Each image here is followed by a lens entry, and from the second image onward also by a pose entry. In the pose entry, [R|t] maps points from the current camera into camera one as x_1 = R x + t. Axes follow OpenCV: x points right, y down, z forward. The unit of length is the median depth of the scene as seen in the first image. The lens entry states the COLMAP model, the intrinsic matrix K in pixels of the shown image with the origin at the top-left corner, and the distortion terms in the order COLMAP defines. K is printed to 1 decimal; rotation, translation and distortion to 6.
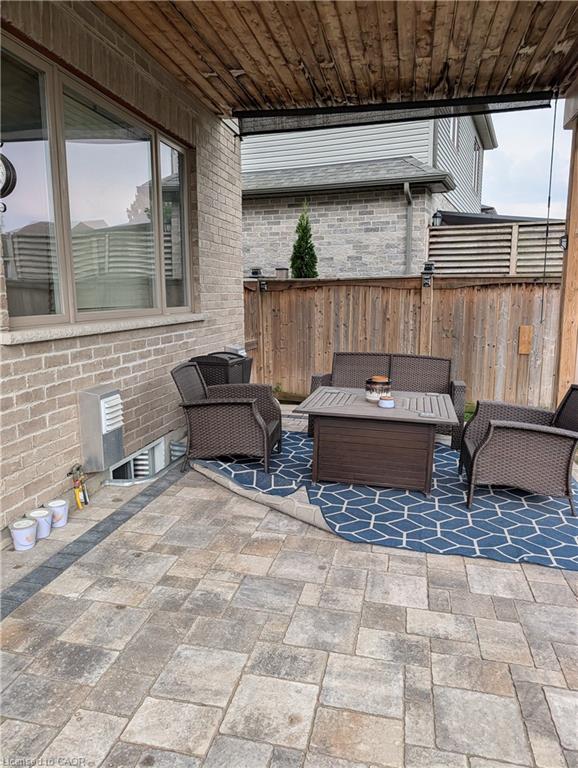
lens RADIAL K [[558.6, 0, 276.4], [0, 558.6, 385.4], [0, 0, 1]] dist [0.001401, -0.009416]
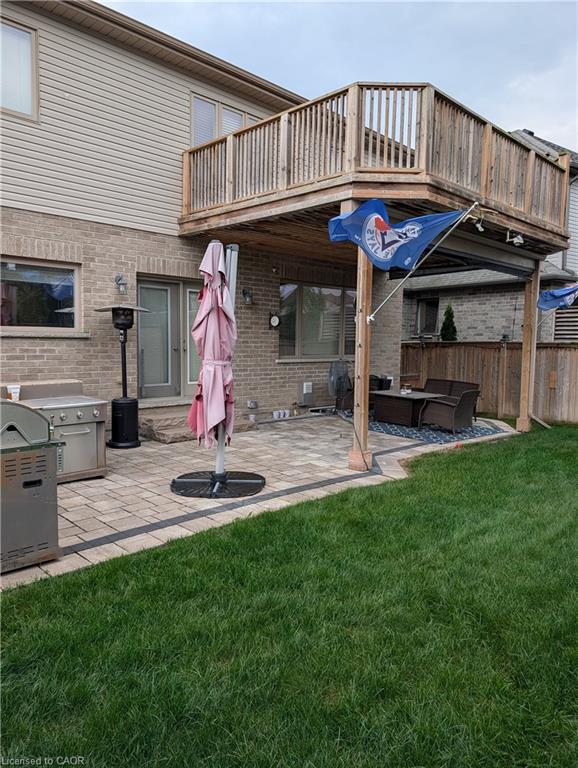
lens RADIAL K [[558.6, 0, 276.4], [0, 558.6, 385.4], [0, 0, 1]] dist [0.001401, -0.009416]
pose [[0.842241, 0.060078, -0.535744, 0.602481], [-0.104517, 0.993113, -0.052945, 0.109019], [0.528873, 0.100586, 0.842719, -0.844390]]
